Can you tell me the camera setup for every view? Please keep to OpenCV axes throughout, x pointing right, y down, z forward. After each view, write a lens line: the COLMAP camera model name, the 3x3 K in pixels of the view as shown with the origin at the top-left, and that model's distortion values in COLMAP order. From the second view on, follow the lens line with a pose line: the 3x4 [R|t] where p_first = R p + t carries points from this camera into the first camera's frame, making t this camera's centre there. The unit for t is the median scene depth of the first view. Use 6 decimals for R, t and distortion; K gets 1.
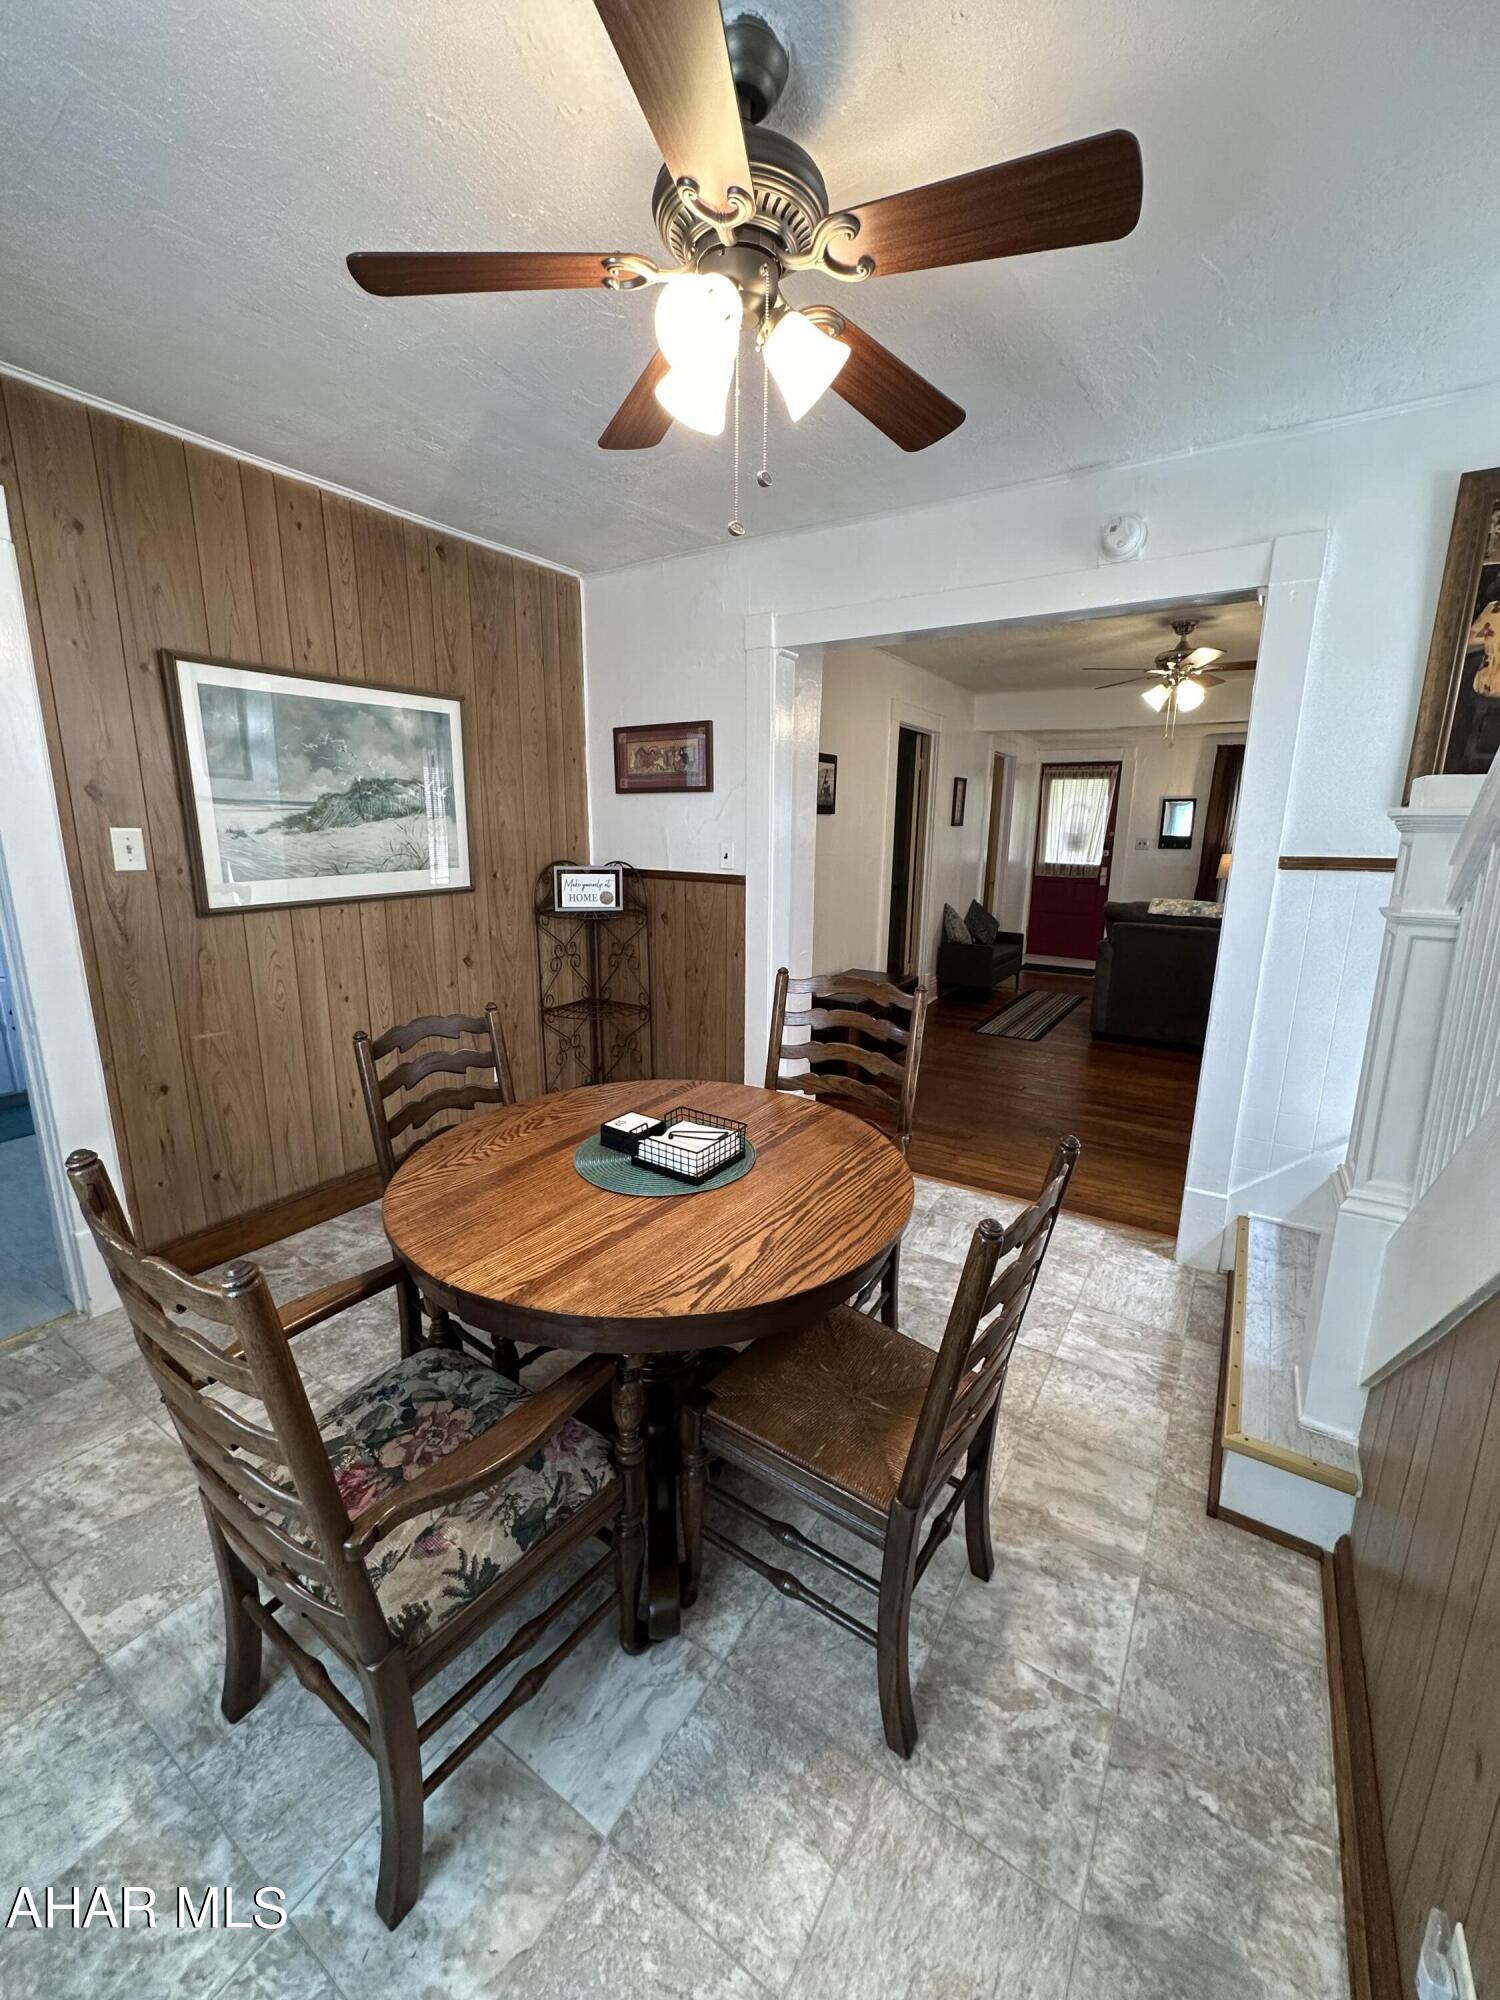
lens RADIAL K [[797.4, 0, 749.2], [0, 797.4, 999.0], [0, 0, 1]] dist [-0.005737, 0.001163]
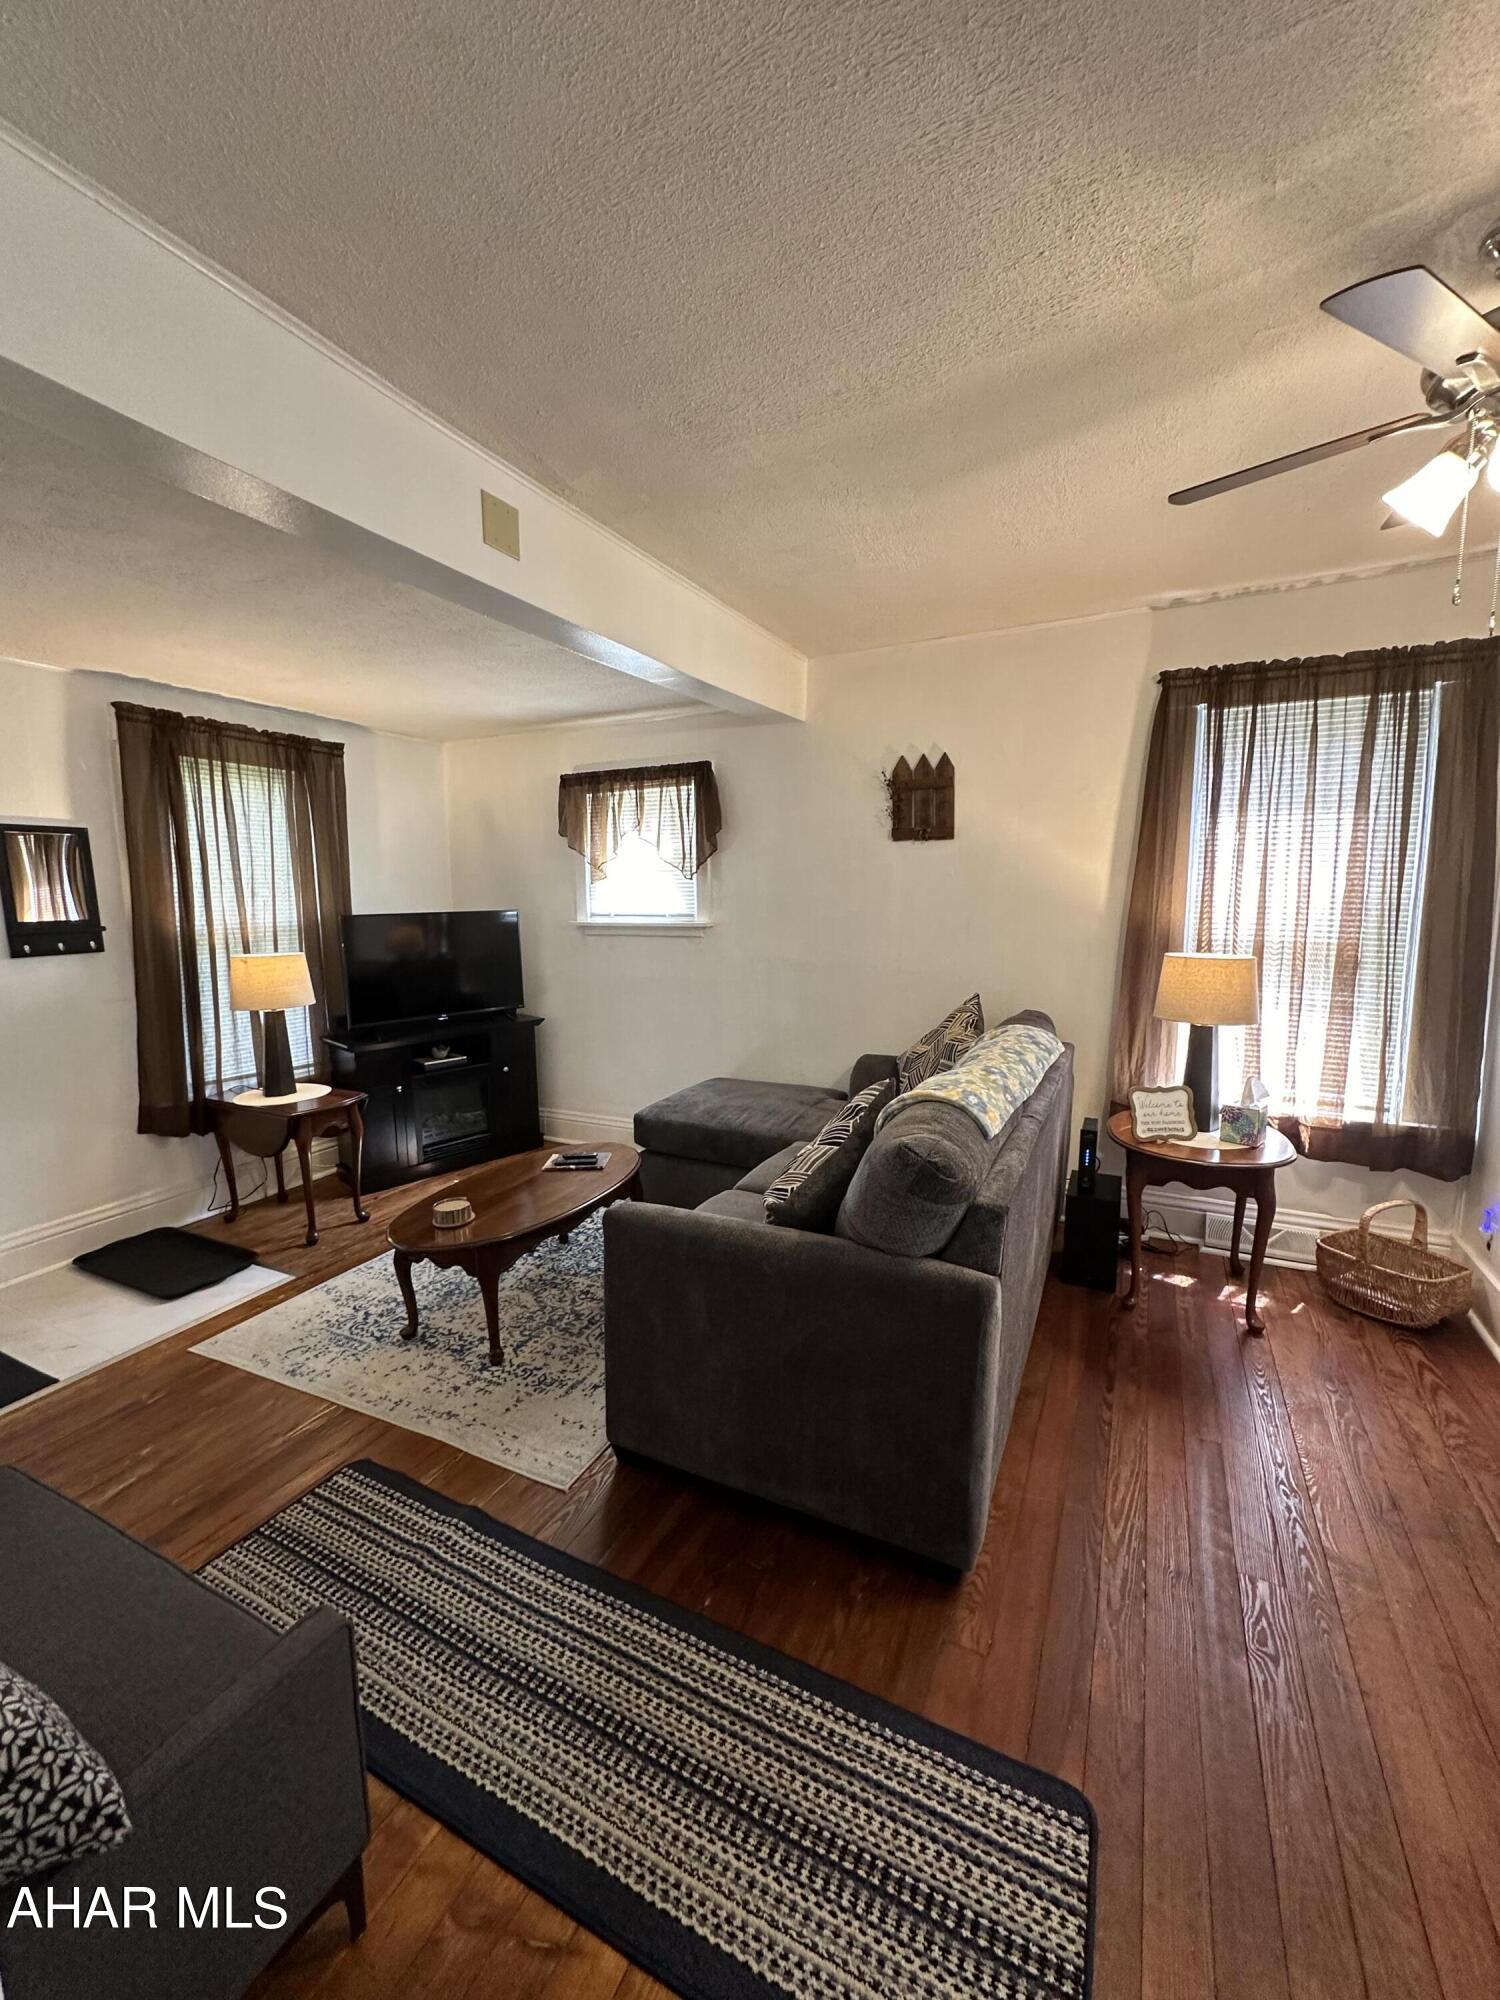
lens RADIAL K [[797.4, 0, 746.8], [0, 797.4, 996.4], [0, 0, 1]] dist [-0.005737, 0.001163]
pose [[-0.101634, -0.133439, 0.985832, 0.402947], [0.224590, 0.962302, 0.153408, -0.520479], [-0.969139, 0.237000, -0.067834, 2.399193]]
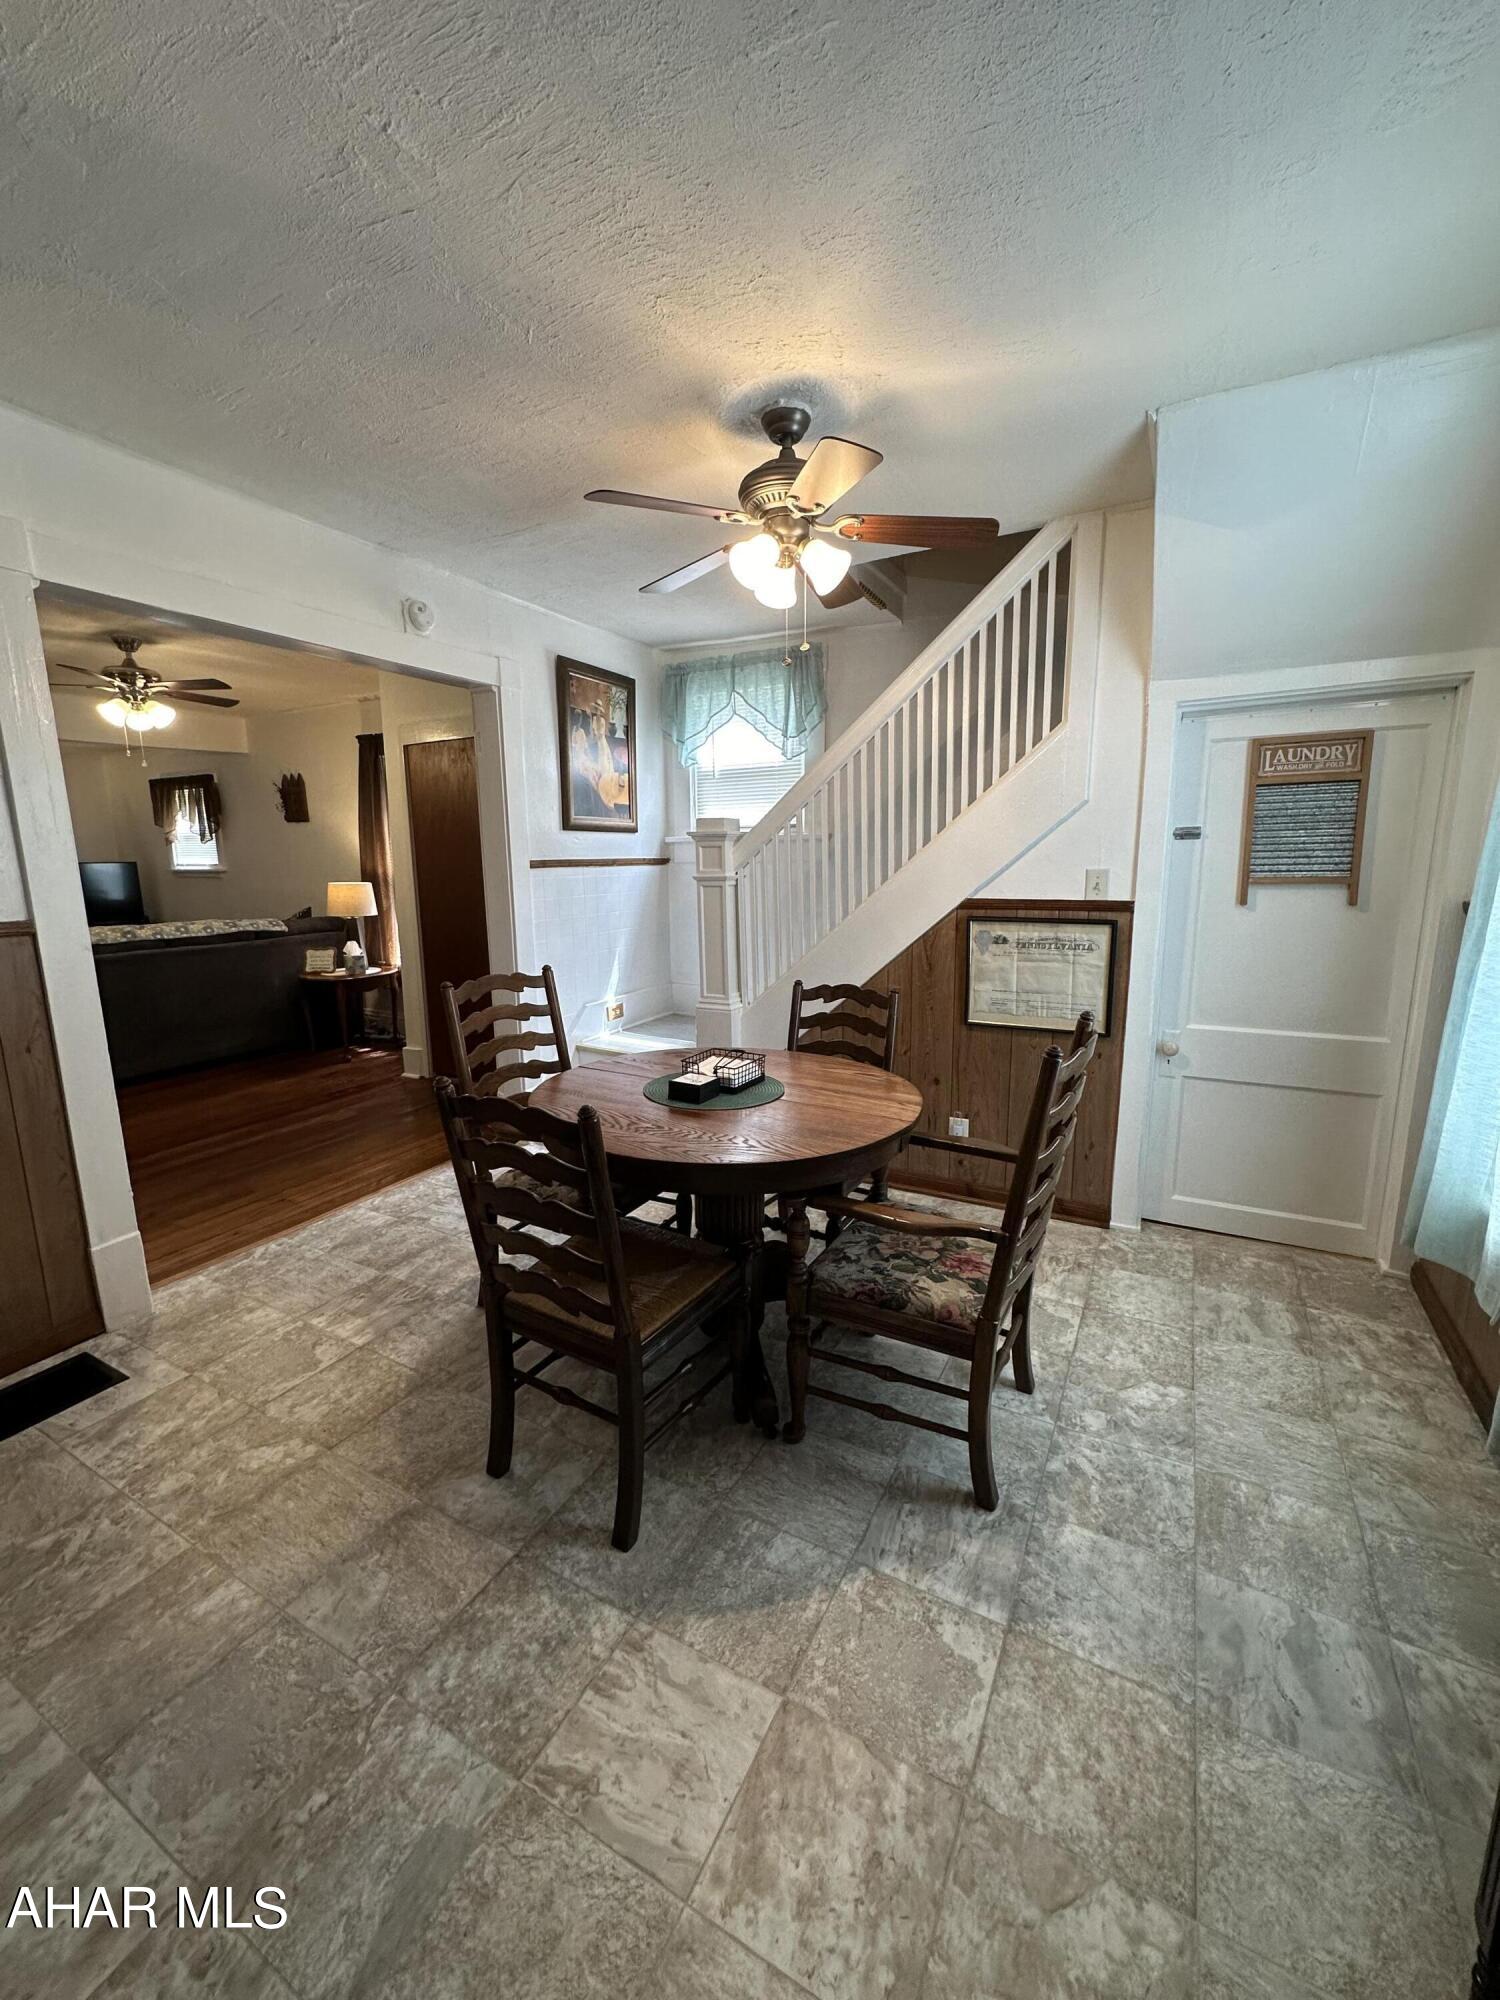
lens RADIAL K [[797.4, 0, 752.0], [0, 797.4, 999.4], [0, 0, 1]] dist [-0.005737, 0.001163]
pose [[-0.077578, -0.188033, 0.979094, -0.950049], [0.222208, 0.954090, 0.200837, -0.132513], [-0.971908, 0.233144, -0.032234, 0.670217]]
